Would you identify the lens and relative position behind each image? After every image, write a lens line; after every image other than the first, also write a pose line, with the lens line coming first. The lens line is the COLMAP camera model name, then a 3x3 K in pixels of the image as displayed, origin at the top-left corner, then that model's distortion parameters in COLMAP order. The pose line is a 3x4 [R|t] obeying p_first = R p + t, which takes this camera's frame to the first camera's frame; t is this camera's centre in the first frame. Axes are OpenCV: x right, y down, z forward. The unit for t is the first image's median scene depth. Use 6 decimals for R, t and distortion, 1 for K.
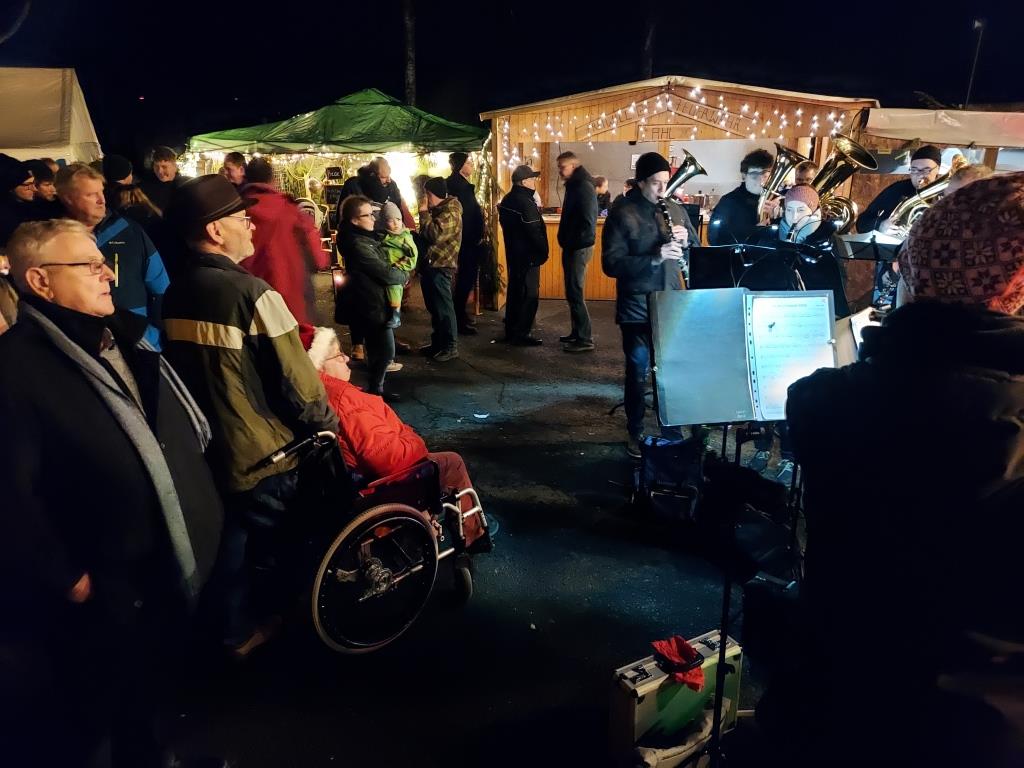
lens RADIAL K [[746.1, 0, 515.3], [0, 746.1, 389.3], [0, 0, 1]] dist [0.062456, -0.045008]
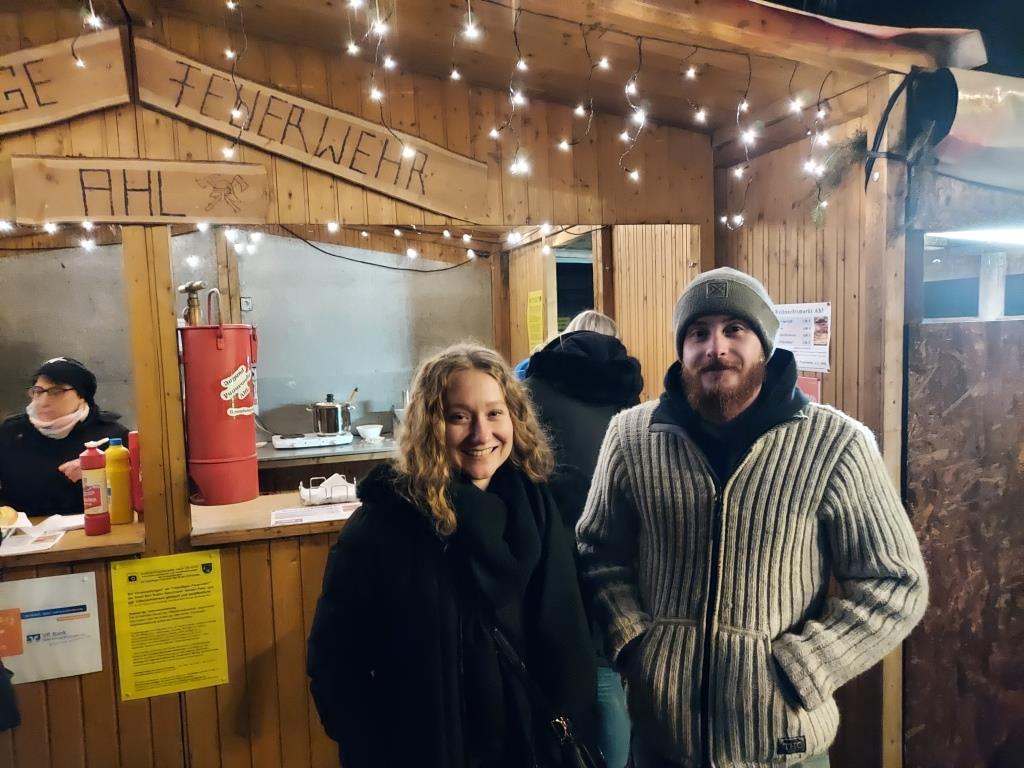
lens RADIAL K [[746.1, 0, 502.9], [0, 746.1, 391.1], [0, 0, 1]] dist [0.062456, -0.045008]
pose [[0.900212, -0.057133, 0.431687, 0.213439], [0.159893, 0.965475, -0.205650, -0.228910], [-0.405033, 0.254153, 0.878268, 0.823879]]
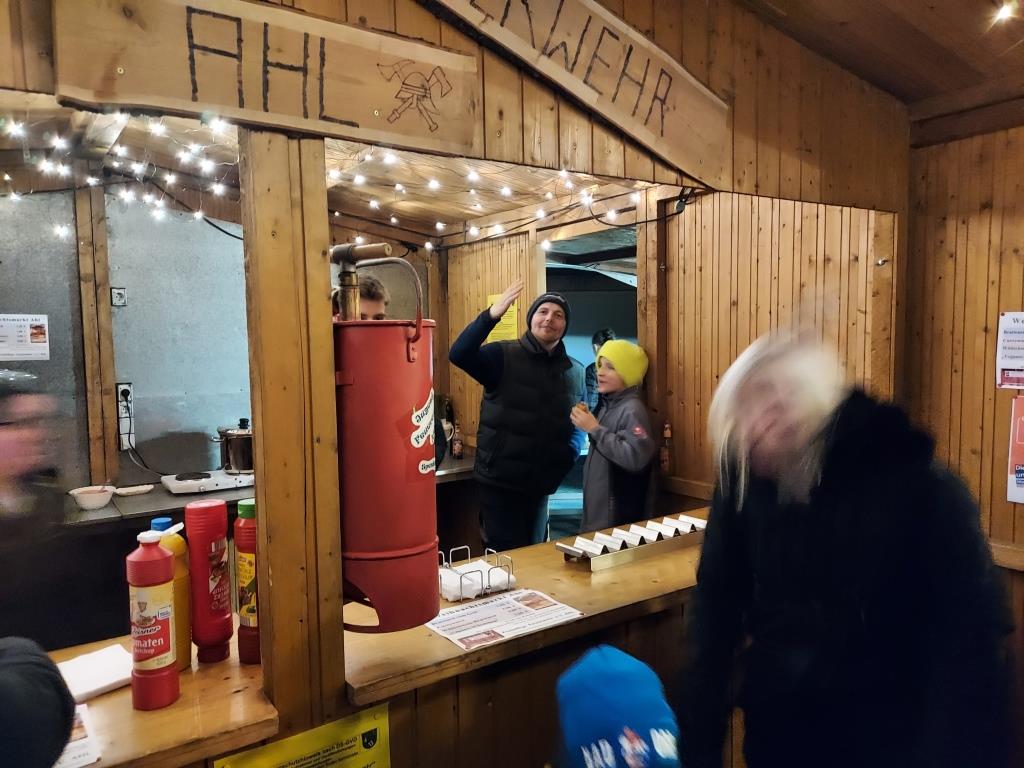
lens RADIAL K [[746.1, 0, 512.0], [0, 746.1, 390.9], [0, 0, 1]] dist [0.062456, -0.045008]
pose [[0.716077, -0.053673, 0.695954, 0.143685], [0.226566, 0.960929, -0.159008, -0.280511], [-0.660228, 0.271541, 0.700260, 0.979696]]
